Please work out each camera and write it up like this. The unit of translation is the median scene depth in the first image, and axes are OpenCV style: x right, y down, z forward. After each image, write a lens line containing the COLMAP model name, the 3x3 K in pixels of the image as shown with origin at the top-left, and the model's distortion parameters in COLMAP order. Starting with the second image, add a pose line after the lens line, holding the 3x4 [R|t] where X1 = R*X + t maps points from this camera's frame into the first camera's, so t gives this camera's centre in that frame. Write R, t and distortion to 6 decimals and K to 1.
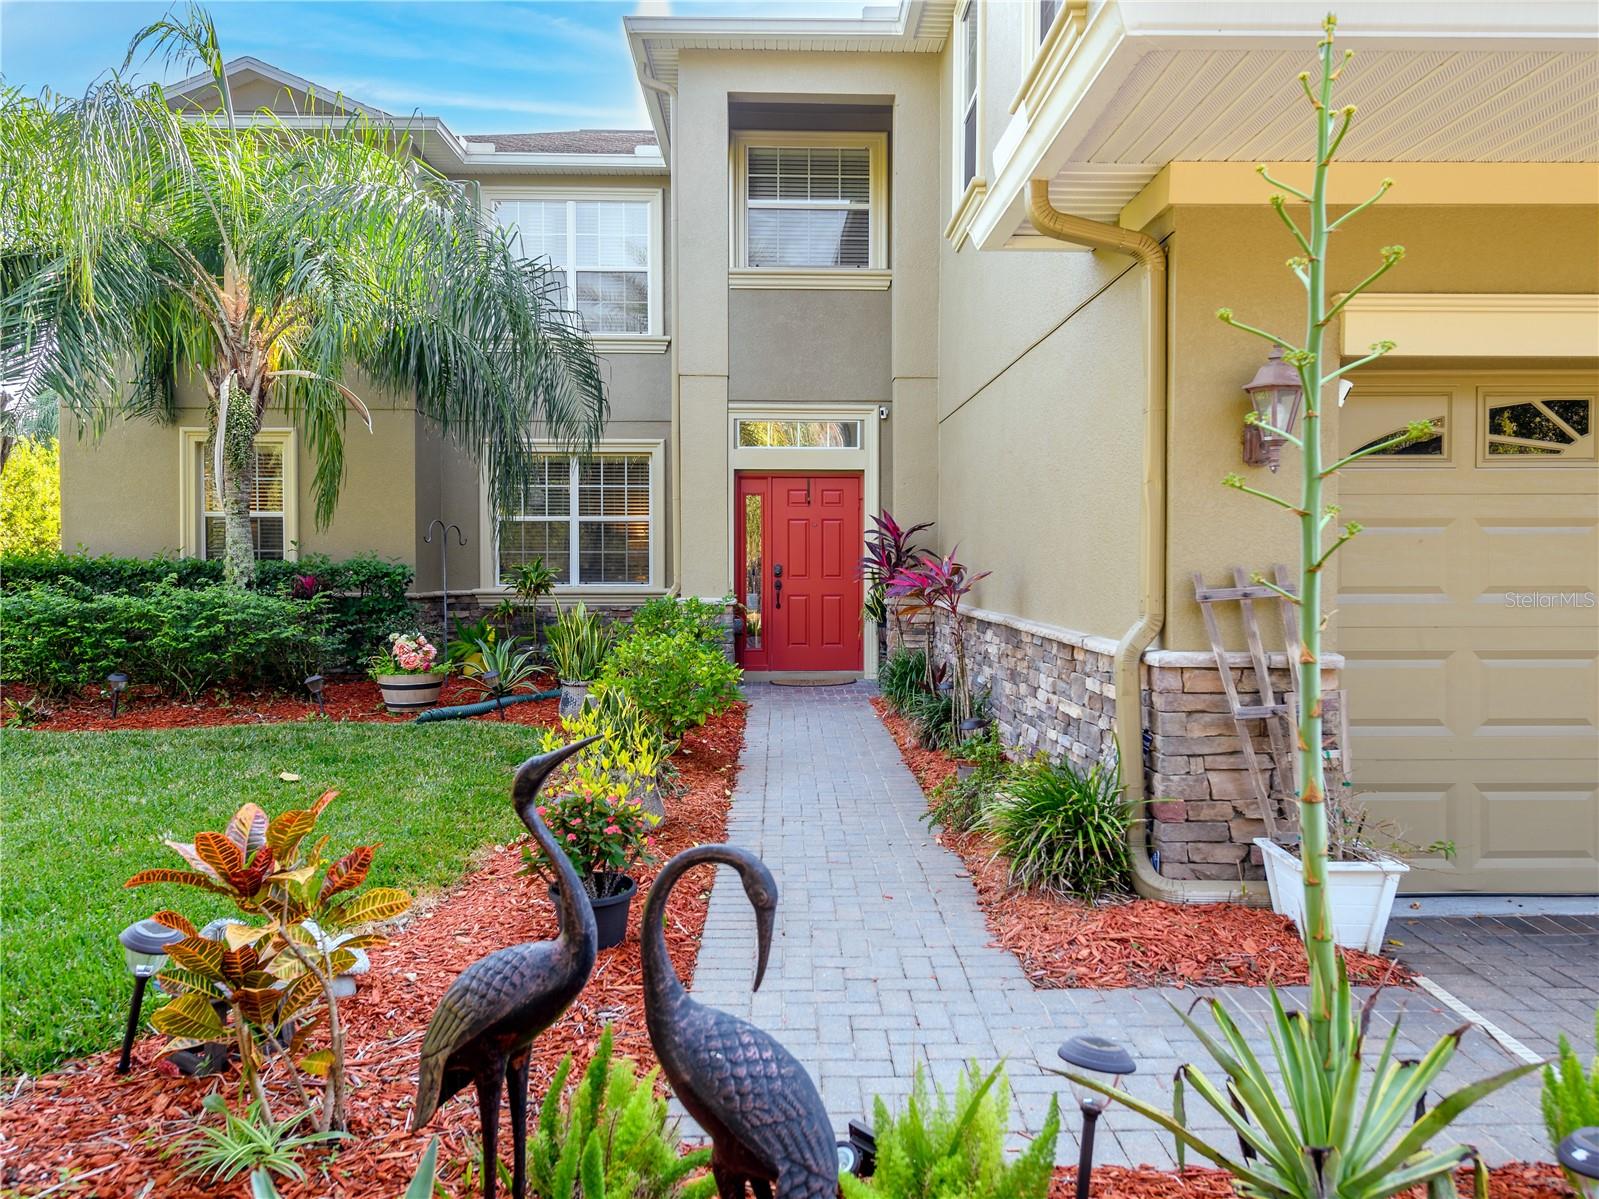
lens RADIAL K [[1206.9, 0, 786.5], [0, 1206.9, 603.2], [0, 0, 1]] dist [0.027741, -0.007901]
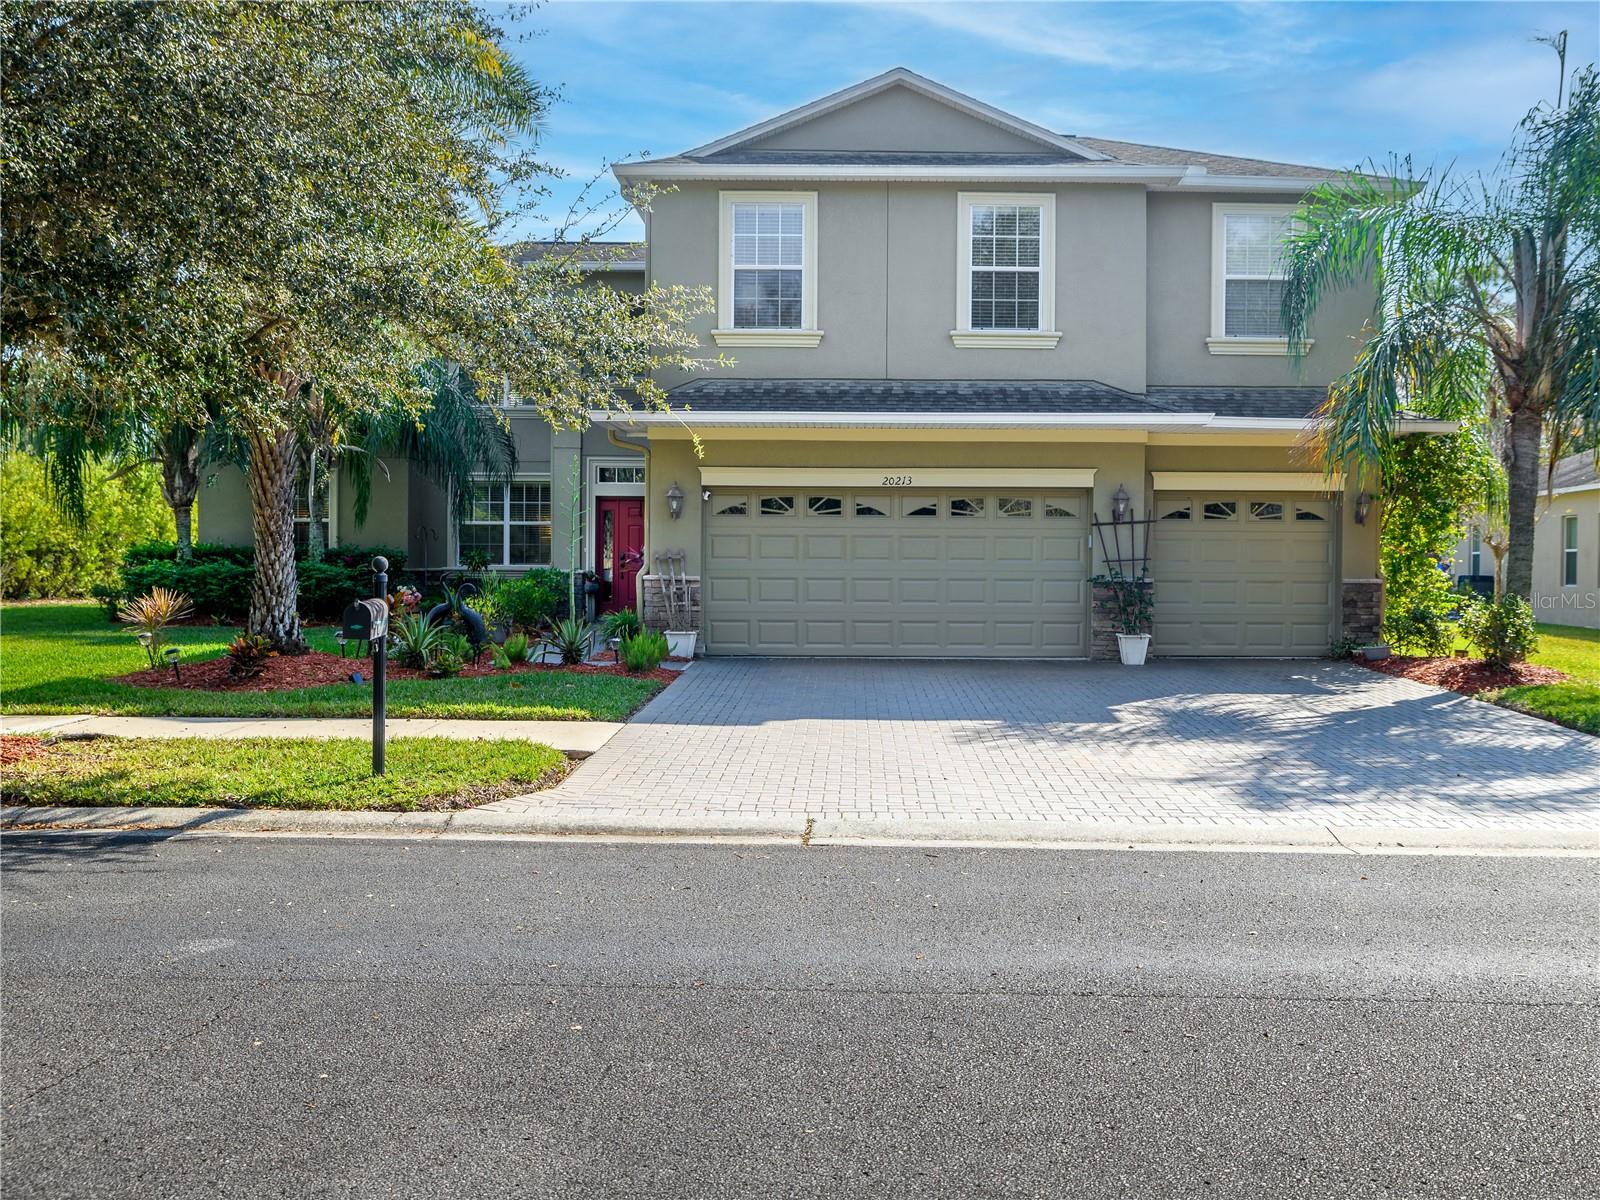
lens RADIAL K [[1503.7, 0, 804.9], [0, 1503.7, 612.2], [0, 0, 1]] dist [-0.016843, 0.000000]
pose [[0.999733, 0.008909, -0.021297, 0.475050], [-0.008911, 0.999960, -0.000017, 0.078841], [0.021296, 0.000206, 0.999773, -1.759550]]
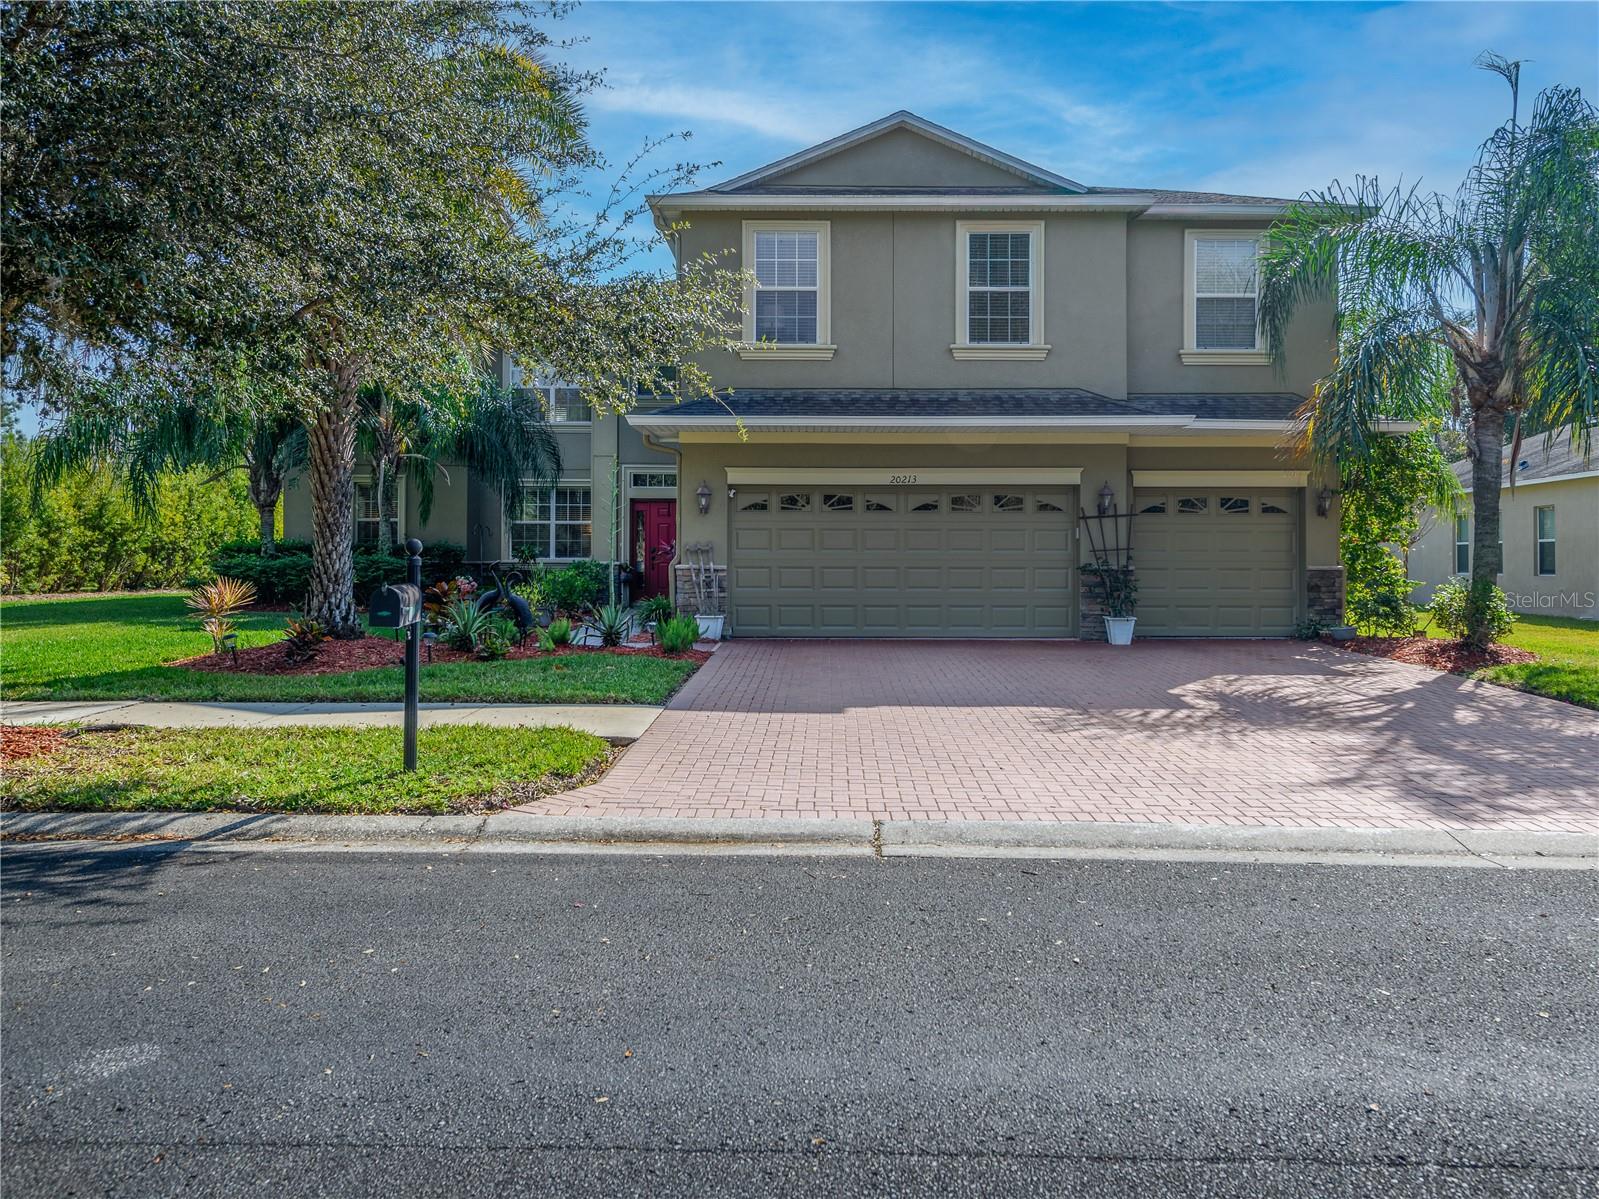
lens RADIAL K [[1206.9, 0, 784.5], [0, 1206.9, 566.1], [0, 0, 1]] dist [0.027741, -0.007901]
pose [[0.999563, 0.005097, -0.029120, 0.422369], [-0.005890, 0.999612, -0.027210, 0.081192], [0.028970, 0.027370, 0.999206, -1.500426]]
